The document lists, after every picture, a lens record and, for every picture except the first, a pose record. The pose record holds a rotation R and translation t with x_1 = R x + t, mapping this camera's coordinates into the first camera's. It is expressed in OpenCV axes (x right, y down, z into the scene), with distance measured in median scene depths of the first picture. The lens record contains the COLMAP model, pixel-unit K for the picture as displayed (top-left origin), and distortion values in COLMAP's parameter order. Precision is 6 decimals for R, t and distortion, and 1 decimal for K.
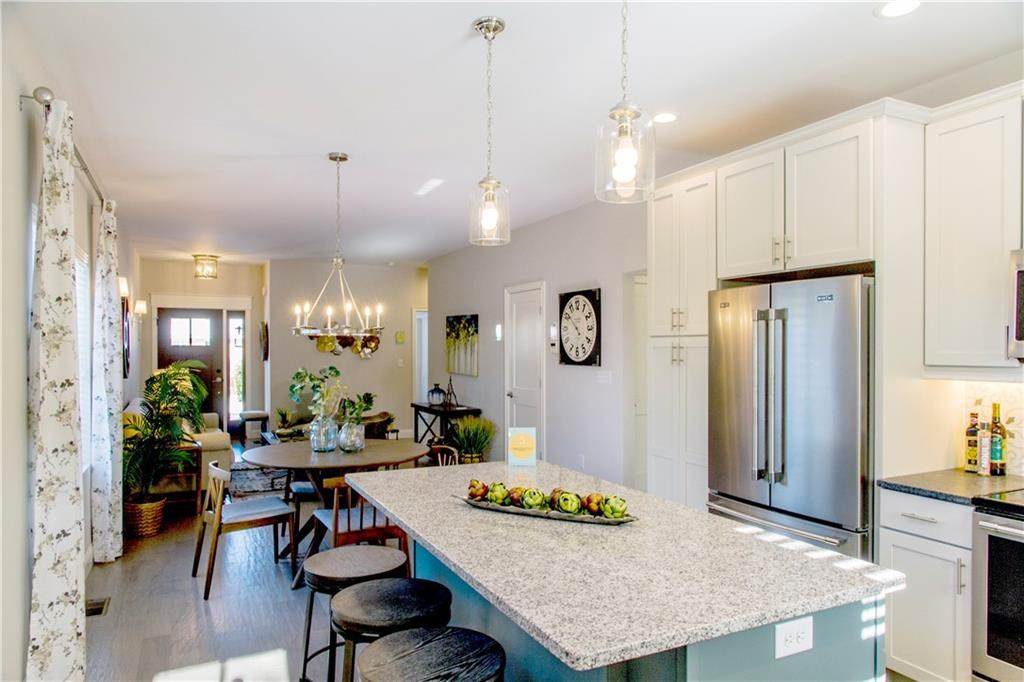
lens RADIAL K [[656.1, 0, 512.0], [0, 656.1, 354.6], [0, 0, 1]] dist [-0.013615, 0.002879]
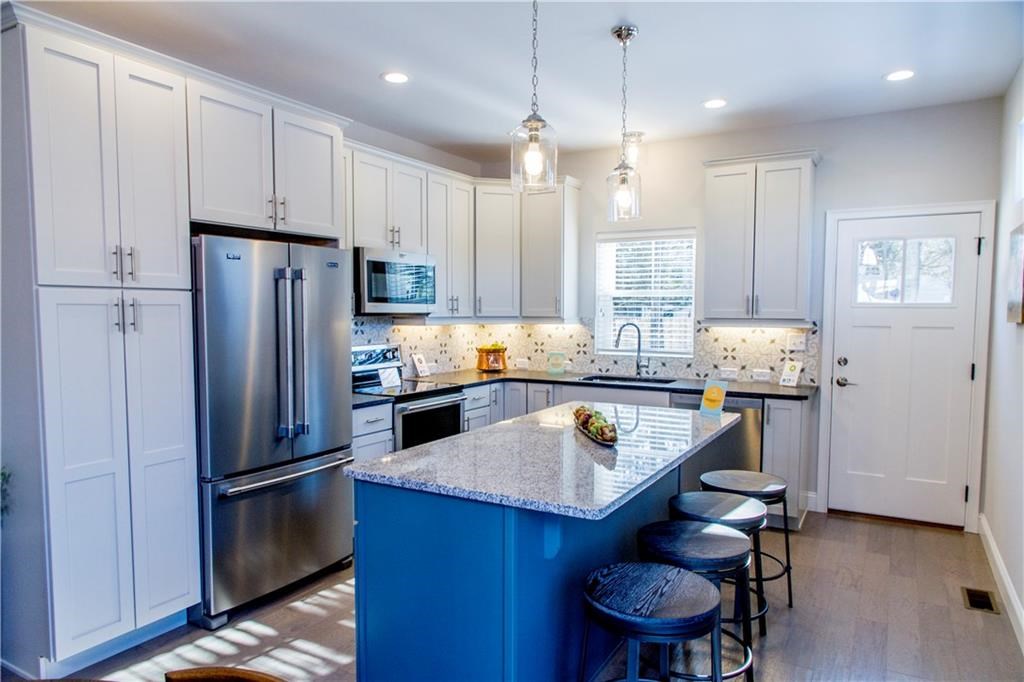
lens RADIAL K [[656.1, 0, 512.0], [0, 656.1, 354.6], [0, 0, 1]] dist [-0.013615, 0.002879]
pose [[-0.546428, -0.058071, 0.835490, -0.431910], [0.007277, 0.997226, 0.074072, -0.005335], [-0.837474, 0.046555, -0.544490, 0.840518]]
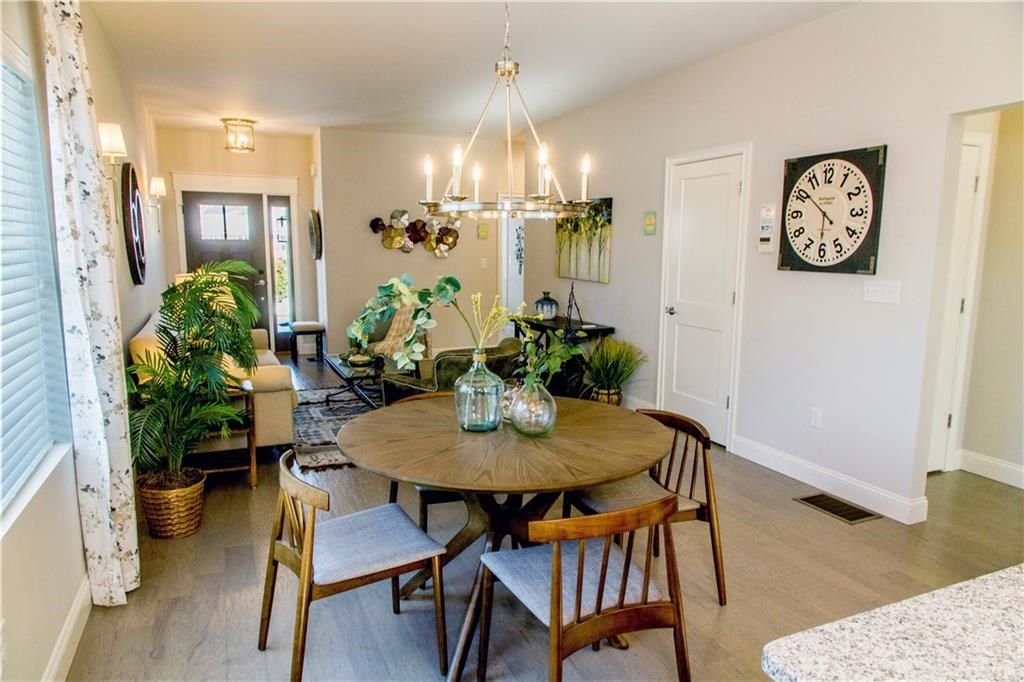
lens RADIAL K [[656.1, 0, 512.0], [0, 656.1, 354.6], [0, 0, 1]] dist [-0.013615, 0.002879]
pose [[0.998919, 0.013364, -0.044531, -0.176224], [-0.006382, 0.988146, 0.153386, -0.000180], [0.046053, -0.152936, 0.987162, 0.347220]]
